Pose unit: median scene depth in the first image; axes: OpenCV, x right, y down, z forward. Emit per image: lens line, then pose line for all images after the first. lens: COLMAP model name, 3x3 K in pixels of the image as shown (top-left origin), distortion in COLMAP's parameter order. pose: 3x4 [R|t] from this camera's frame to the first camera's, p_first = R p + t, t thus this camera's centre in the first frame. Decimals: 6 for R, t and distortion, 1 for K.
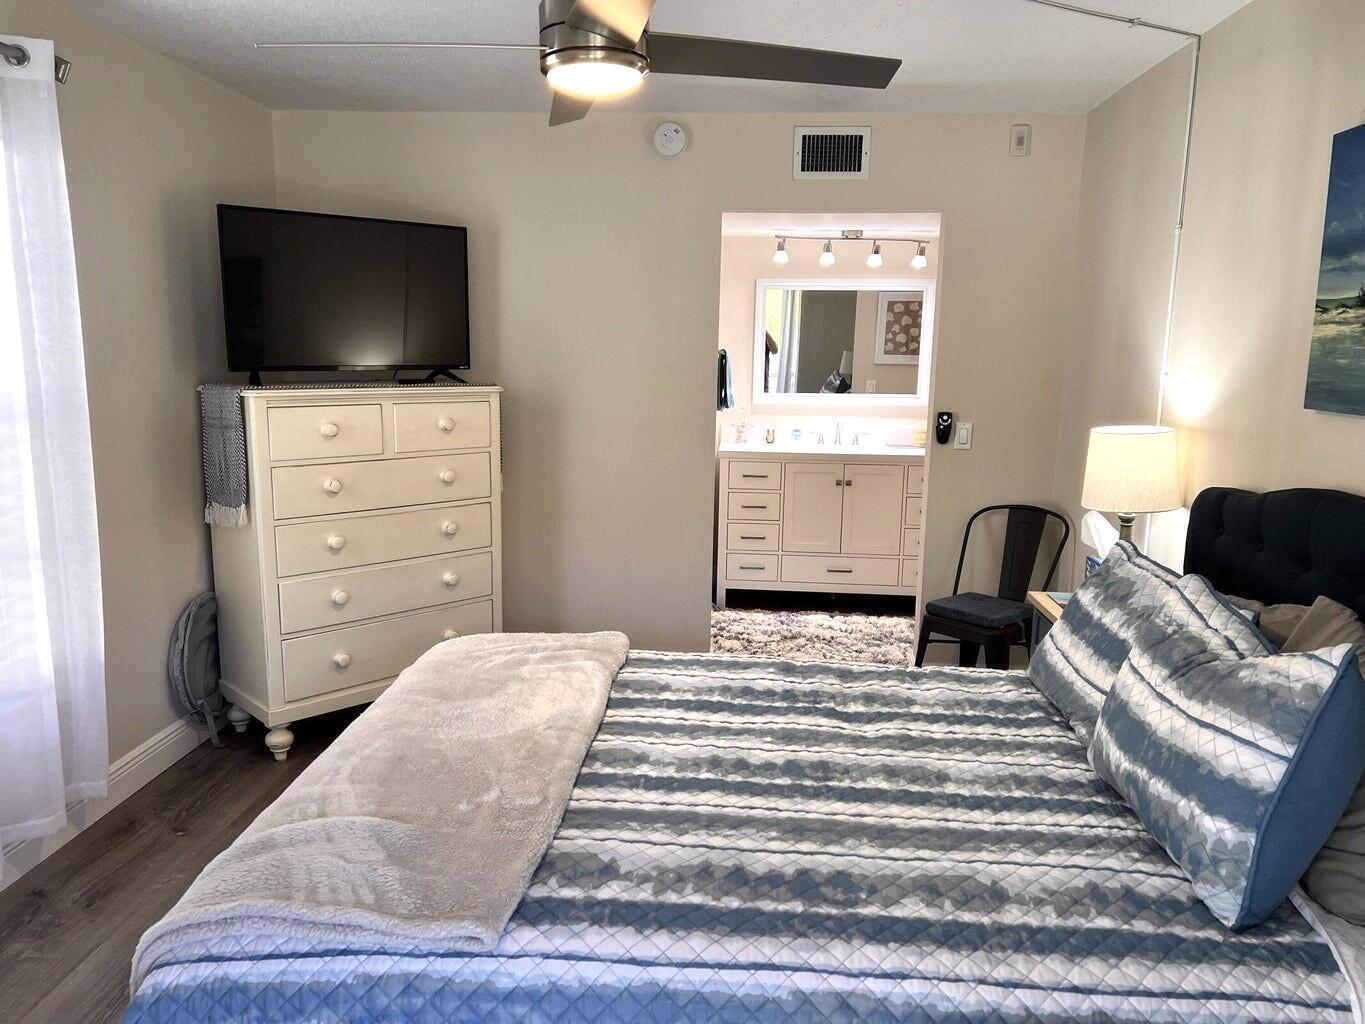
lens RADIAL K [[1037.8, 0, 682.2], [0, 1037.8, 517.9], [0, 0, 1]] dist [0.041543, -0.039686]
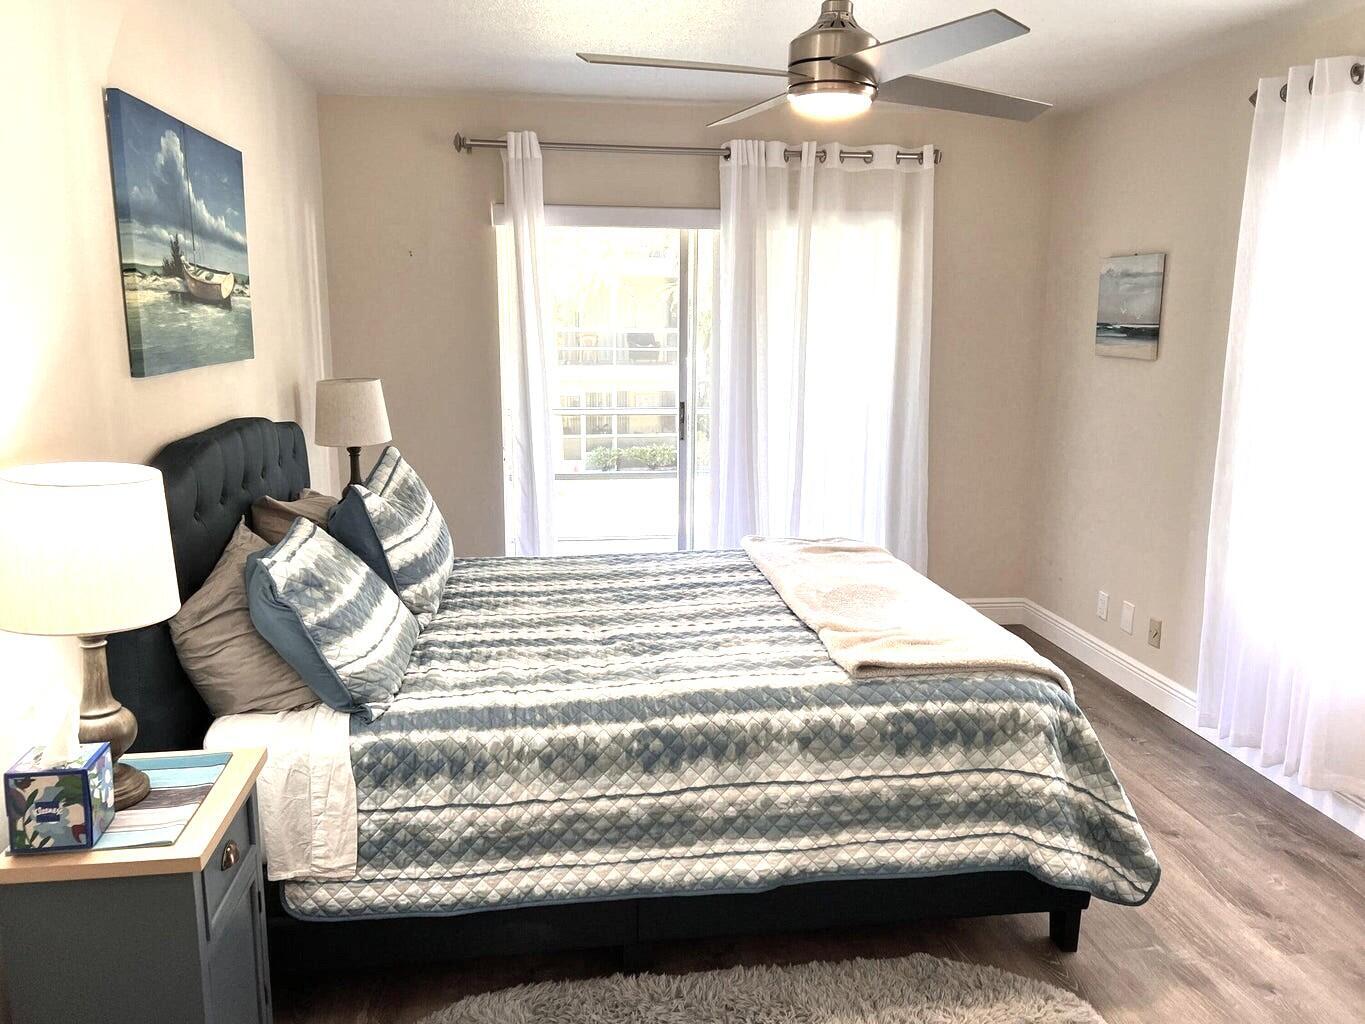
lens RADIAL K [[1037.8, 0, 682.2], [0, 1037.8, 517.9], [0, 0, 1]] dist [0.041543, -0.039686]
pose [[-0.981132, 0.026446, -0.191522, 0.290347], [-0.044742, 0.932653, 0.357988, -0.338911], [0.188092, 0.359803, -0.913873, 1.950904]]
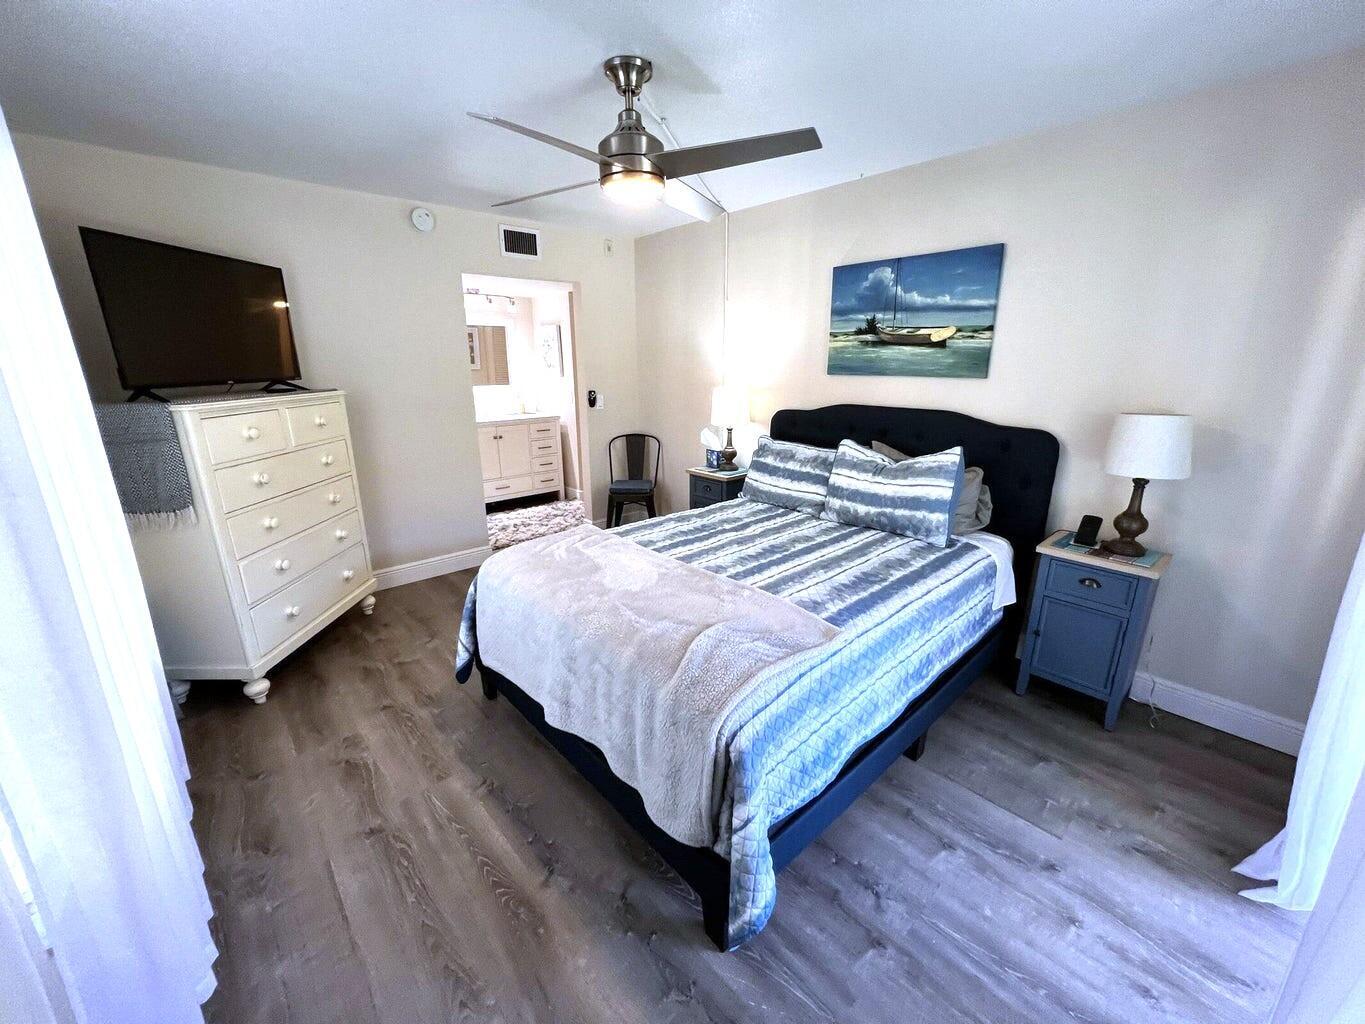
lens RADIAL K [[547.5, 0, 682.5], [0, 547.5, 512.0], [0, 0, 1]] dist [0.000856, -0.000343]
pose [[0.689527, -0.215290, 0.691522, -0.729620], [0.139802, 0.976406, 0.164583, -0.047729], [-0.710639, -0.016809, 0.703356, 0.303108]]
